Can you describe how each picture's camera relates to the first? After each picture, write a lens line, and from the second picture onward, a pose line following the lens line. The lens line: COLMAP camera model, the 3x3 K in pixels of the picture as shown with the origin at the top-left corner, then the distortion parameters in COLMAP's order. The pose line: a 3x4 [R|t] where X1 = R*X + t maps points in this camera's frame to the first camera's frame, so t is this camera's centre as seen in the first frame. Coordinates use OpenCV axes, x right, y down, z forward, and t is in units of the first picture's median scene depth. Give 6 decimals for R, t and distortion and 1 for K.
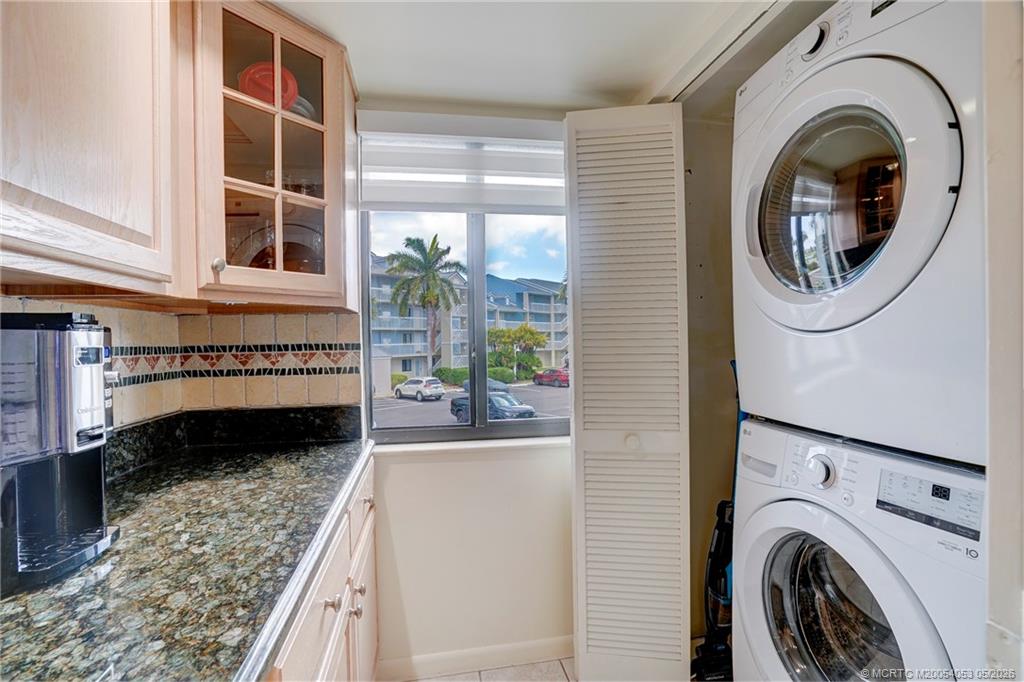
lens RADIAL K [[483.2, 0, 511.1], [0, 483.2, 346.3], [0, 0, 1]] dist [-0.046057, 0.014175]
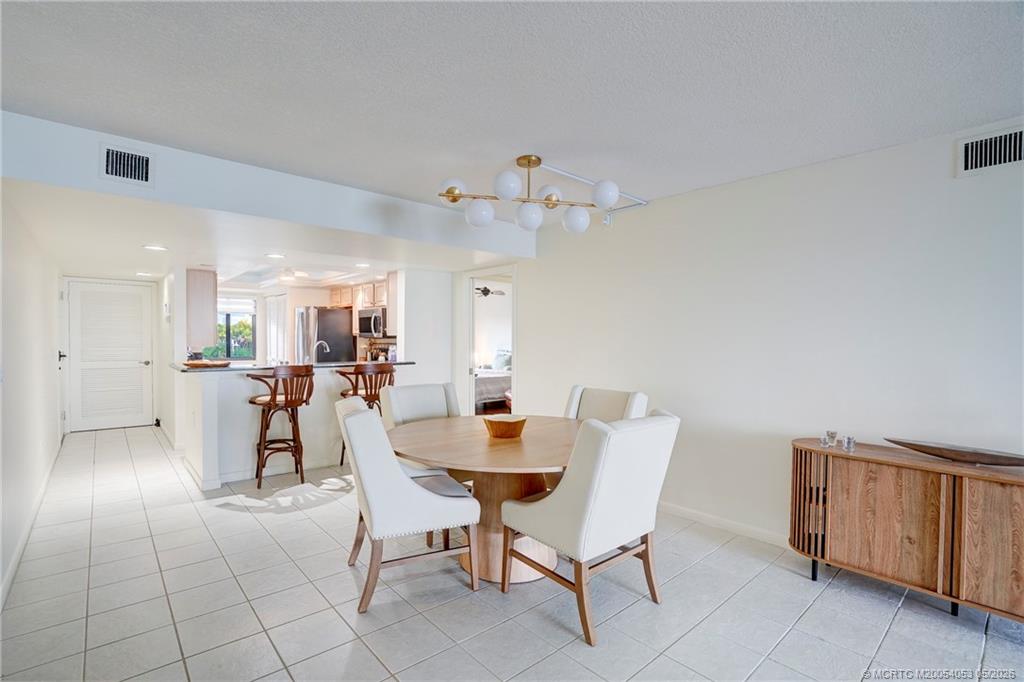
lens RADIAL K [[469.2, 0, 489.7], [0, 469.2, 344.6], [0, 0, 1]] dist [-0.039896, 0.013774]
pose [[0.870117, 0.015539, 0.492600, -0.098070], [-0.016703, 0.999858, -0.002037, 0.007492], [-0.492562, -0.006456, 0.870253, -4.773248]]
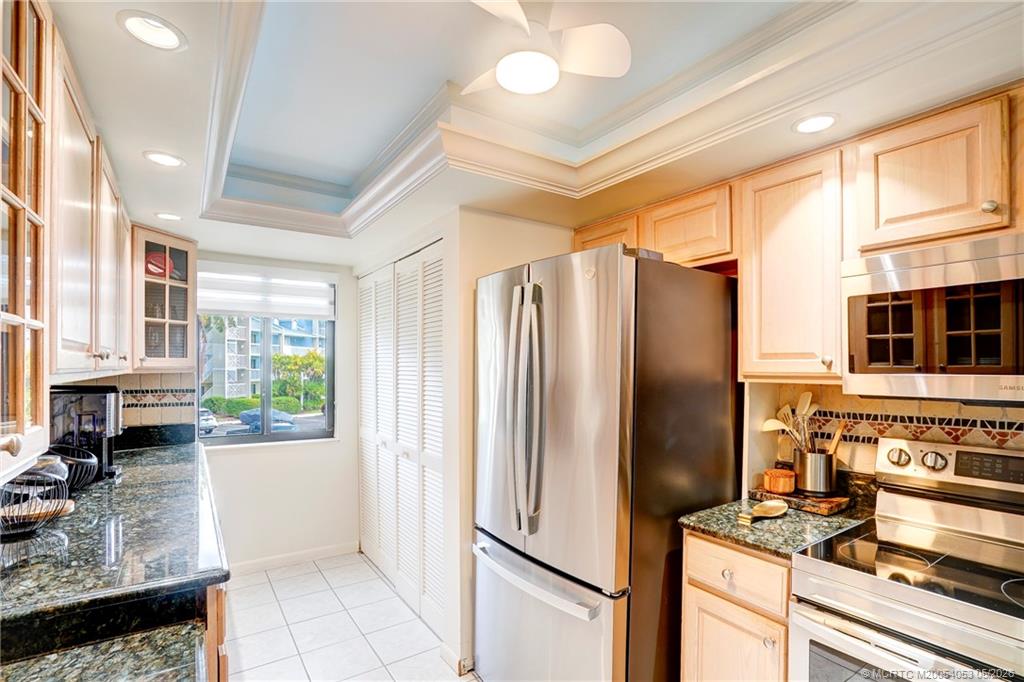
lens RADIAL K [[489.0, 0, 518.6], [0, 489.0, 369.6], [0, 0, 1]] dist [-0.048074, 0.014969]
pose [[0.910183, 0.018011, 0.413815, 0.041186], [-0.013612, 0.999815, -0.013577, -0.071202], [-0.413983, 0.006724, 0.910260, -1.139212]]
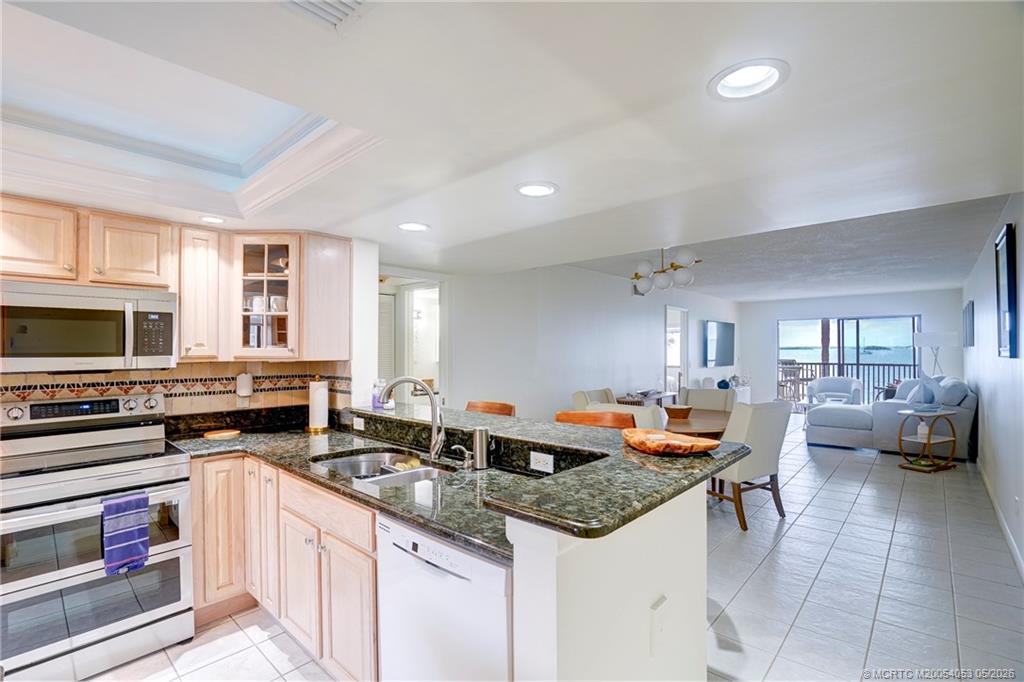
lens RADIAL K [[470.4, 0, 506.1], [0, 470.4, 344.2], [0, 0, 1]] dist [-0.039234, 0.000120]
pose [[-0.603059, 0.028283, 0.797195, -0.799321], [0.023590, 0.999566, -0.017618, -0.067398], [-0.797348, 0.008181, -0.603464, -0.997841]]
